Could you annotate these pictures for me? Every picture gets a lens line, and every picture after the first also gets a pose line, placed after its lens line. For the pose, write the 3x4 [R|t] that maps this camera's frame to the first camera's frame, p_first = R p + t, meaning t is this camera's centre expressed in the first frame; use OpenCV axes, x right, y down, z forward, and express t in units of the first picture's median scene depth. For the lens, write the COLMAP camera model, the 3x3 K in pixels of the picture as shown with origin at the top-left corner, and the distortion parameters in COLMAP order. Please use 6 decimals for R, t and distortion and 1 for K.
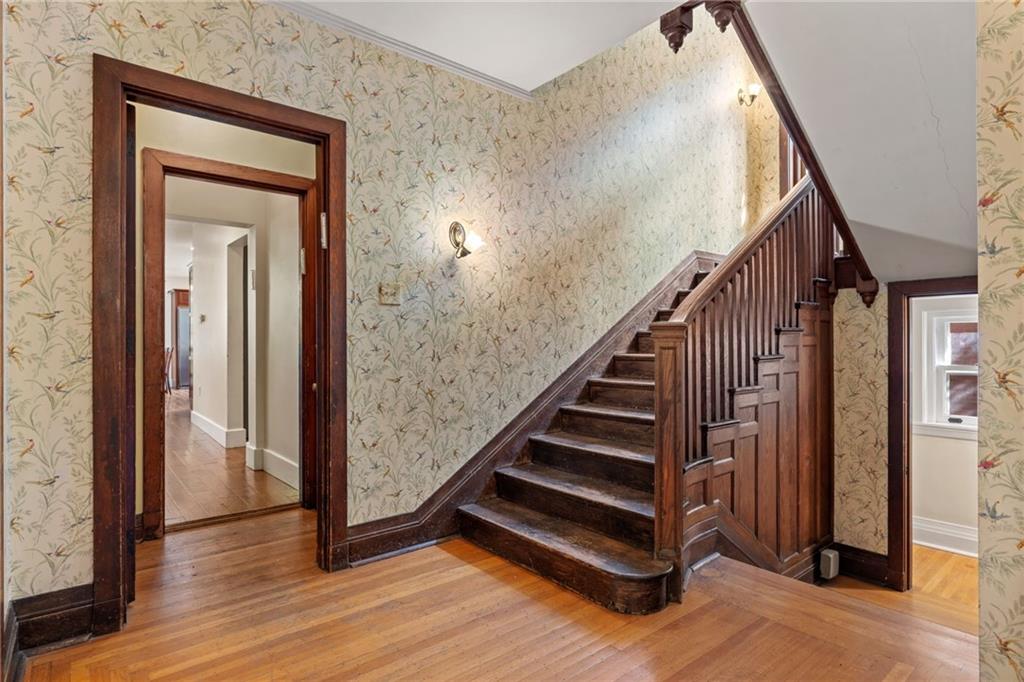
lens RADIAL K [[542.3, 0, 512.0], [0, 542.3, 341.0], [0, 0, 1]] dist [-0.001197, -0.000133]
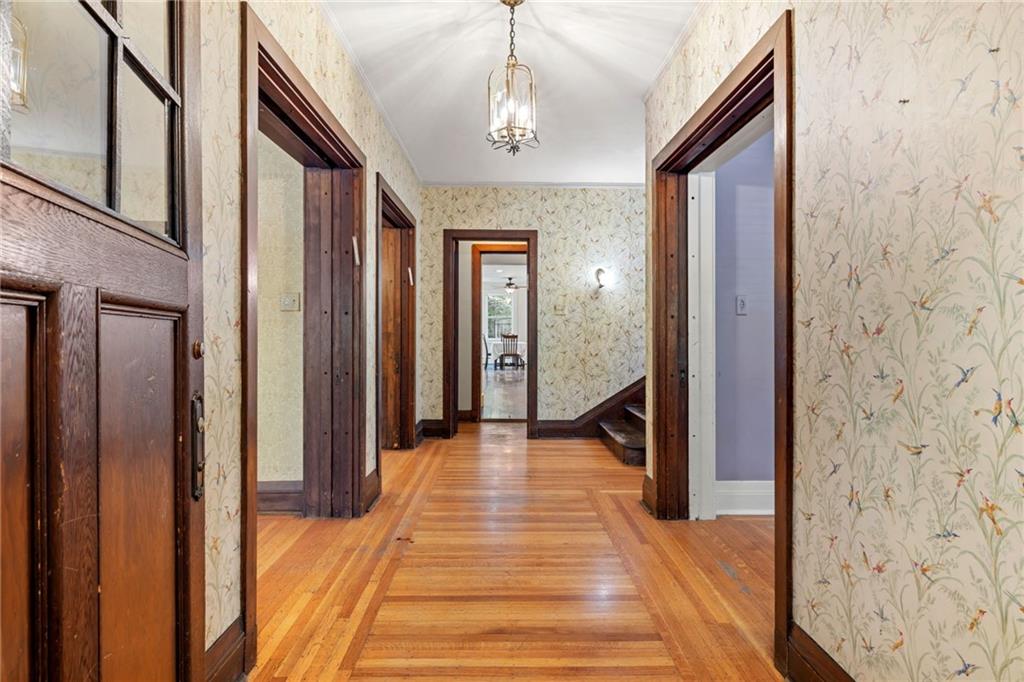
lens RADIAL K [[558.9, 0, 510.9], [0, 558.9, 328.0], [0, 0, 1]] dist [-0.000927, -0.000342]
pose [[0.783012, 0.000466, -0.622007, 0.903712], [-0.002944, 0.999991, -0.002958, -0.011414], [0.622000, 0.004147, 0.783006, -0.725361]]
